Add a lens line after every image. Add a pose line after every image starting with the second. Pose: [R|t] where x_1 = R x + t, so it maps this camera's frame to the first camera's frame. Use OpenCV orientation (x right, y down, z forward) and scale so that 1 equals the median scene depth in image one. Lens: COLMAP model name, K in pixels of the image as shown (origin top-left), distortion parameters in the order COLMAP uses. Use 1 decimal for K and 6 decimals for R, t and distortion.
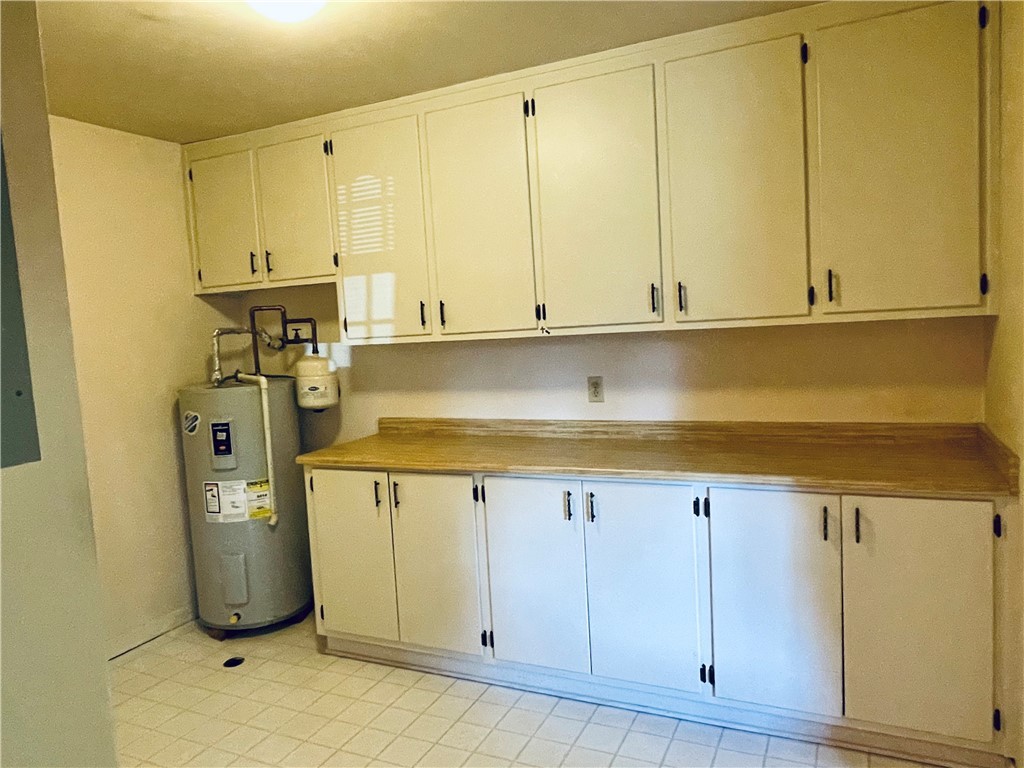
lens RADIAL K [[735.3, 0, 515.9], [0, 735.3, 385.9], [0, 0, 1]] dist [-0.004849, -0.008507]
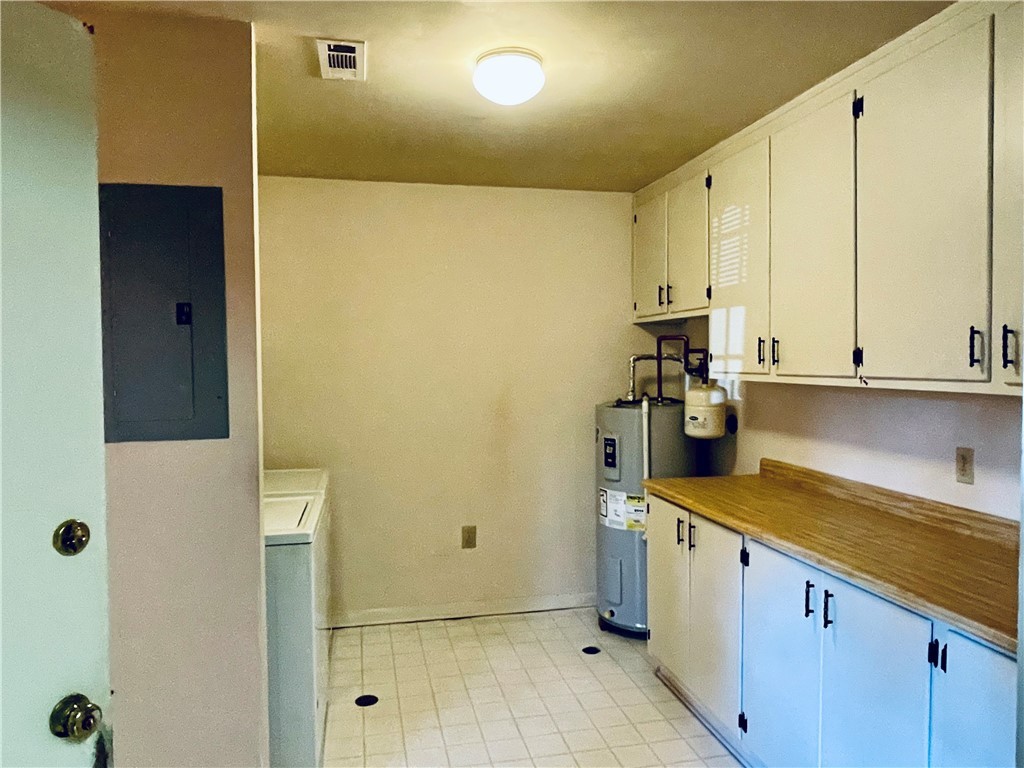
lens RADIAL K [[735.3, 0, 515.1], [0, 735.3, 382.2], [0, 0, 1]] dist [-0.004849, -0.008507]
pose [[0.598776, 0.082770, -0.796628, 0.402339], [-0.104059, 0.994255, 0.025089, -0.047990], [0.794128, 0.067874, 0.603949, 0.194564]]
